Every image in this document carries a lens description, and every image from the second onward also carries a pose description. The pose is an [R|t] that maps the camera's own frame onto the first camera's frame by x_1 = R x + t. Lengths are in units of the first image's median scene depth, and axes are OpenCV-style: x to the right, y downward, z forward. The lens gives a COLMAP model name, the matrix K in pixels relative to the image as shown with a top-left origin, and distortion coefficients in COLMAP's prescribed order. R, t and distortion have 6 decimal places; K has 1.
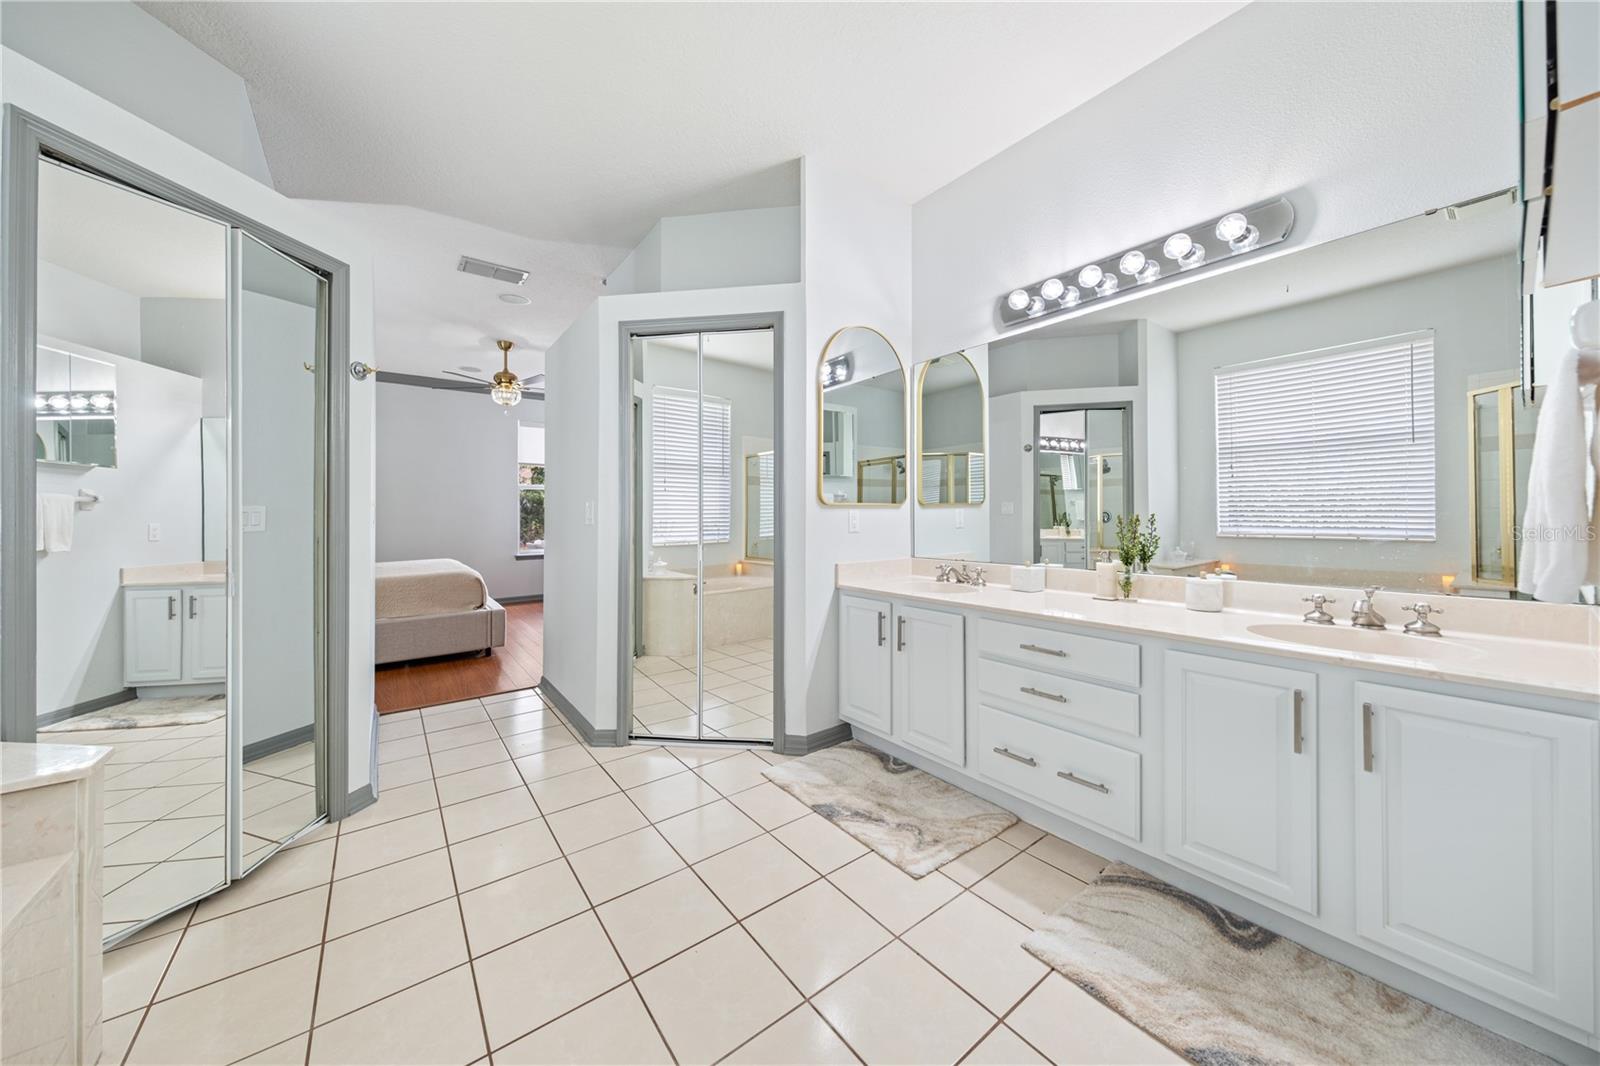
lens RADIAL K [[556.5, 0, 787.7], [0, 556.5, 501.4], [0, 0, 1]] dist [0.008200, -0.000046]
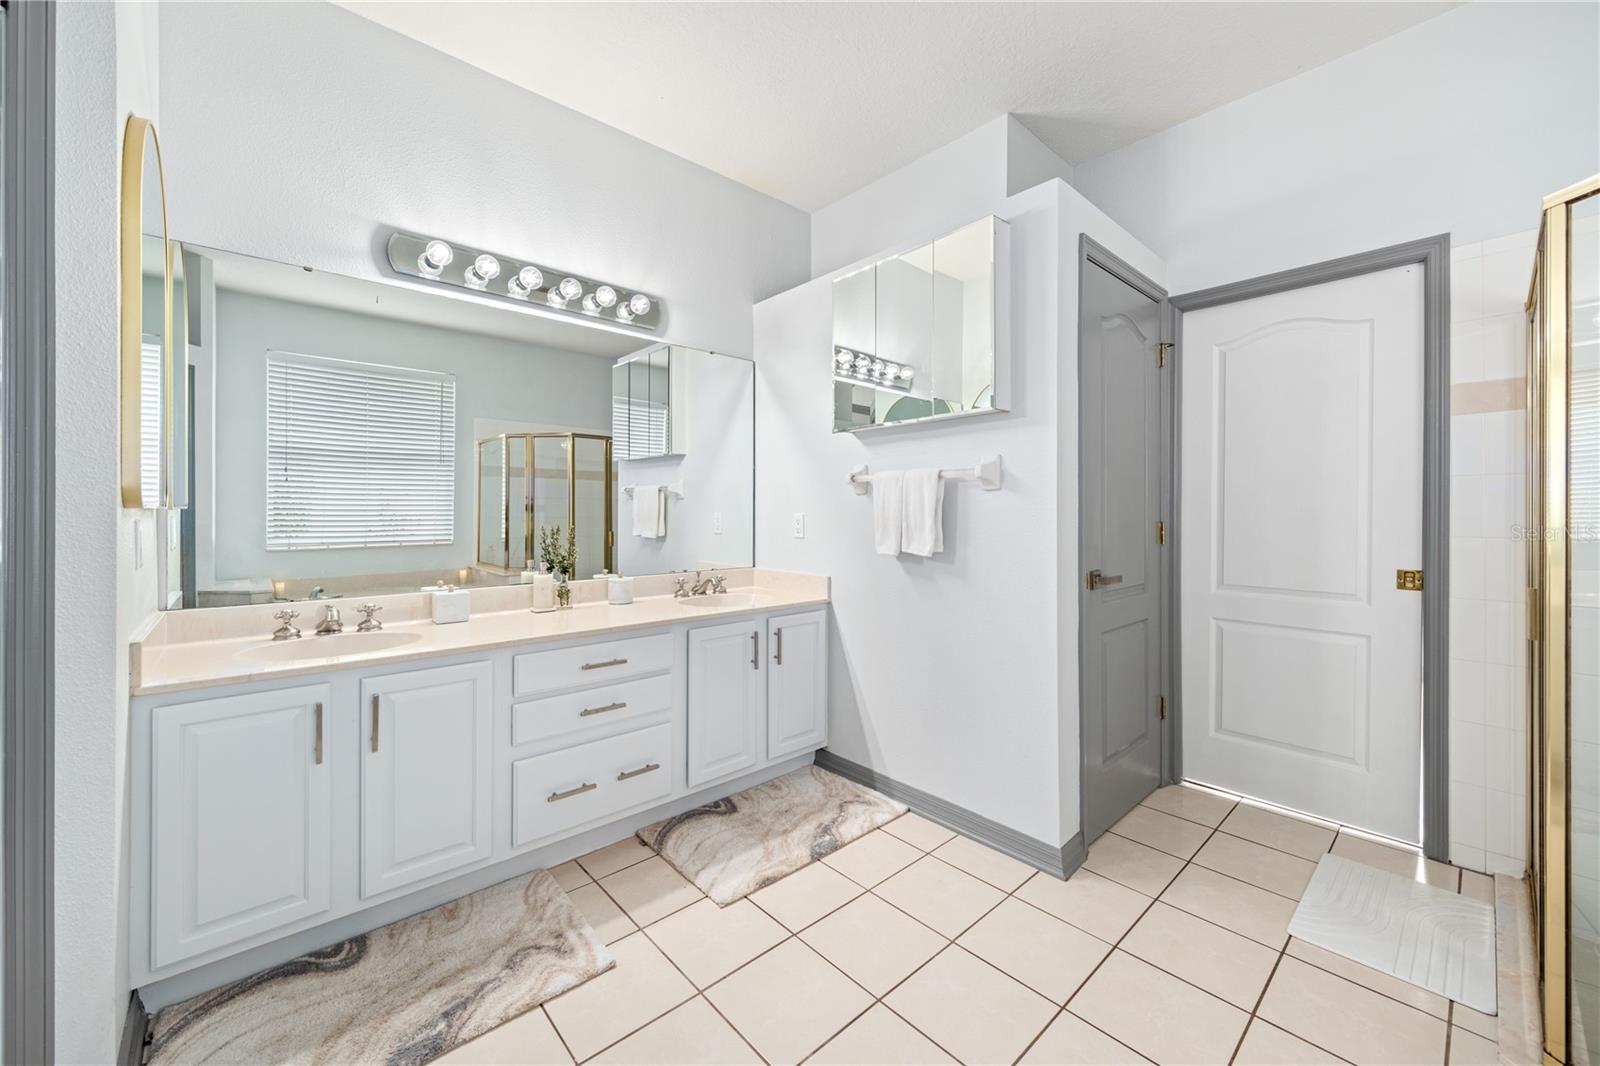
lens RADIAL K [[627.0, 0, 798.0], [0, 627.0, 513.9], [0, 0, 1]] dist [0.018720, -0.000071]
pose [[-0.088711, 0.008372, 0.996022, -0.669141], [-0.020523, 0.999737, -0.010231, 0.003979], [-0.995846, -0.021349, -0.088516, 0.742208]]
